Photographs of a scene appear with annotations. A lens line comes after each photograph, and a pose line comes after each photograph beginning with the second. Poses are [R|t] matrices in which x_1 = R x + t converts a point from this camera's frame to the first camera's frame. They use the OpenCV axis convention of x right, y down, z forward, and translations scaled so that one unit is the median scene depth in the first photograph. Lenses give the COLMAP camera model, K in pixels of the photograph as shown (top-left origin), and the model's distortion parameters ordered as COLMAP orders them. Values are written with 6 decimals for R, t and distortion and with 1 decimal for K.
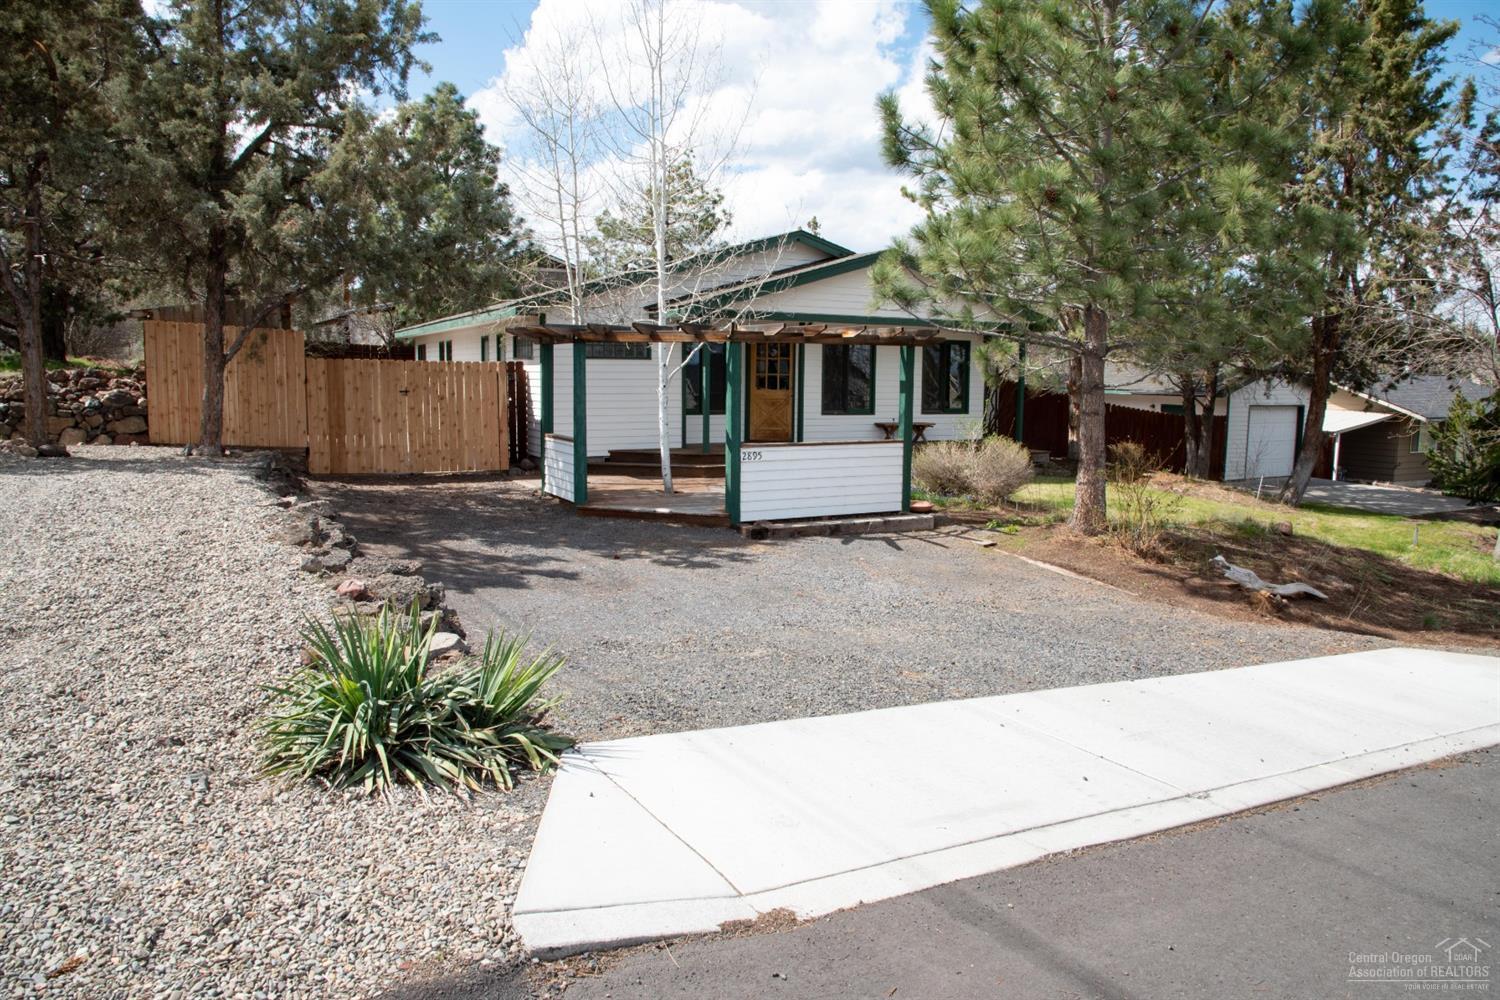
lens RADIAL K [[1025.6, 0, 750.0], [0, 1025.6, 500.0], [0, 0, 1]] dist [-0.135131, 0.086559]
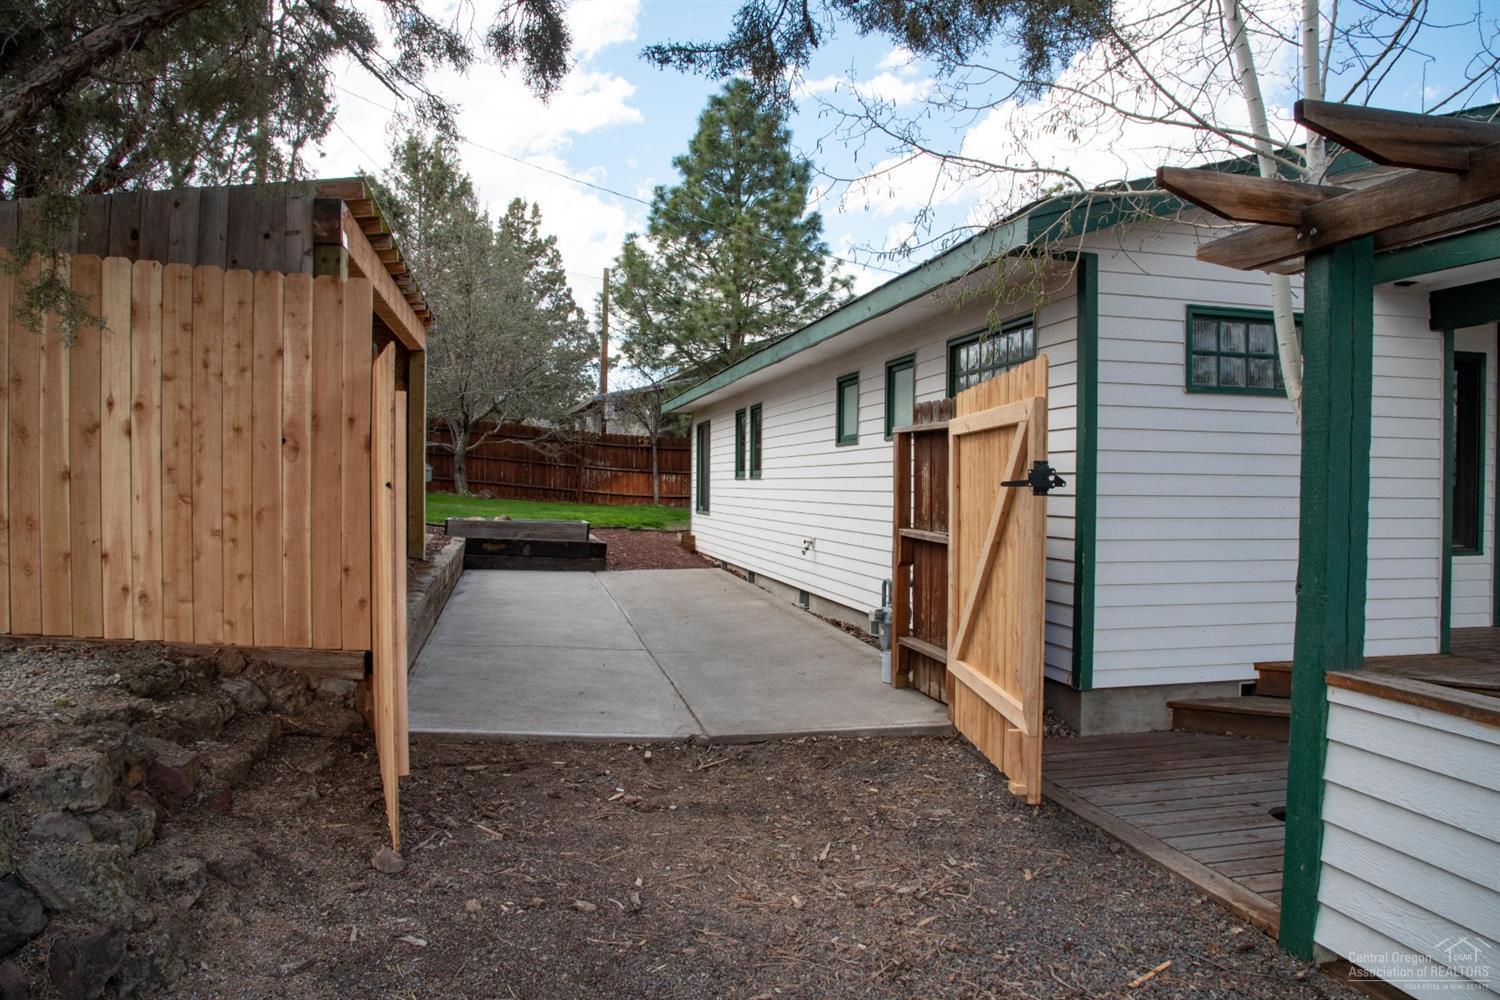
lens RADIAL K [[1032.4, 0, 750.0], [0, 1032.4, 500.0], [0, 0, 1]] dist [-0.047087, -0.000362]
pose [[0.968037, 0.004326, -0.250771, -0.214445], [-0.032511, 0.993580, -0.108360, -0.059679], [0.248692, 0.113049, 0.961963, 0.623755]]
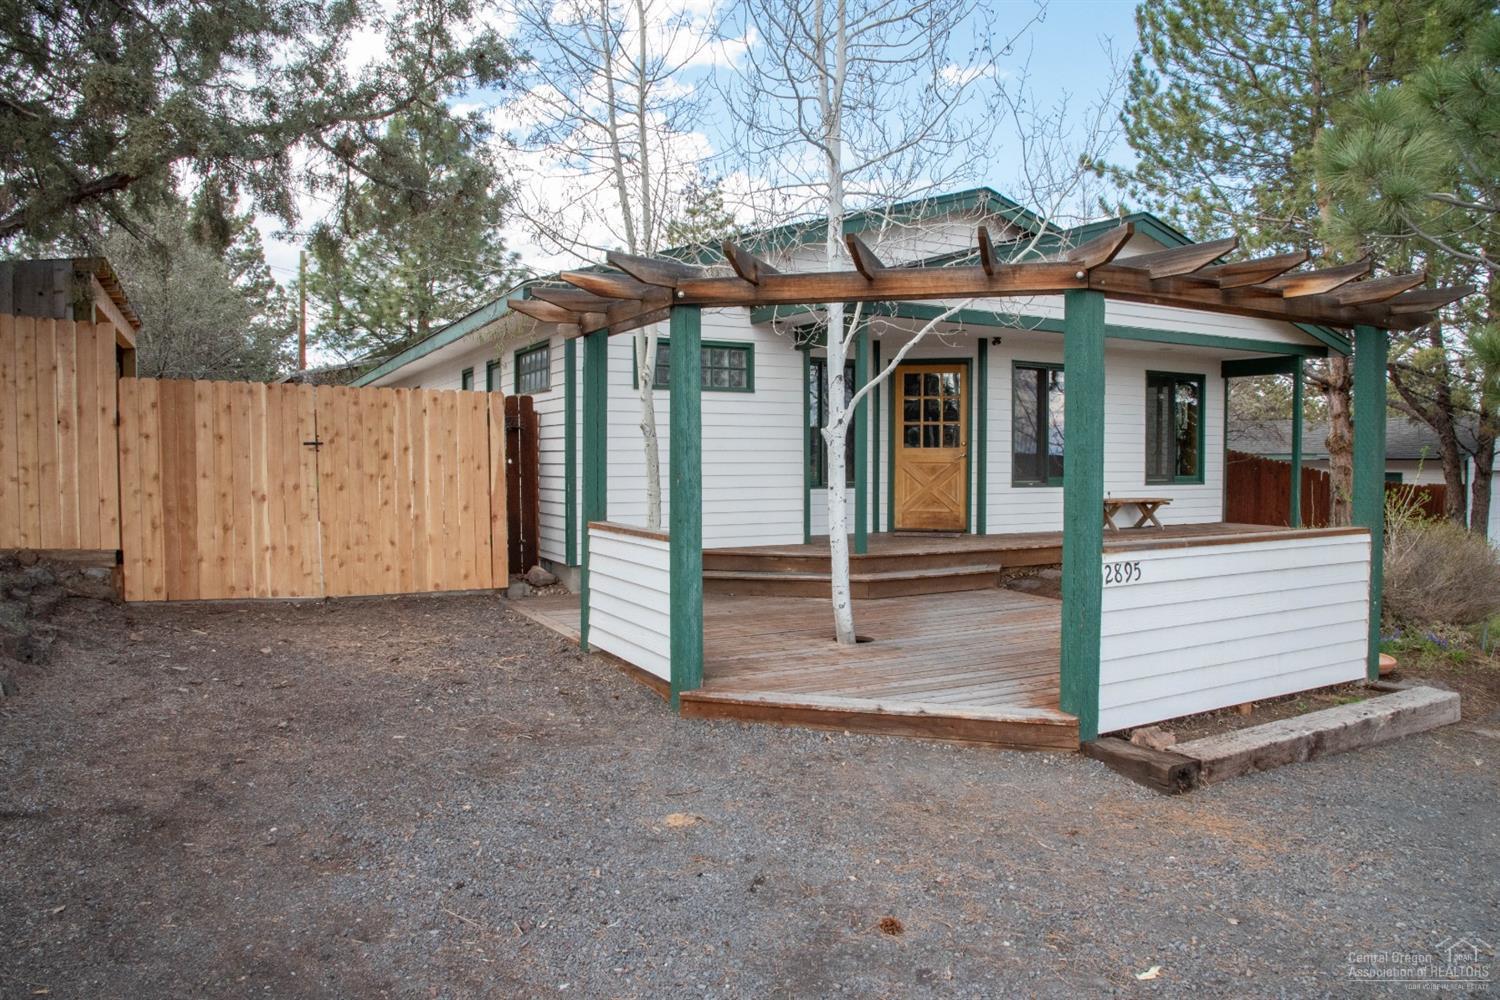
lens RADIAL K [[1025.6, 0, 750.0], [0, 1025.6, 500.0], [0, 0, 1]] dist [-0.135131, 0.086559]
pose [[0.999852, -0.009854, 0.014126, -0.108861], [0.010990, 0.996513, -0.082709, -0.028641], [-0.013261, 0.082852, 0.996474, 0.428229]]
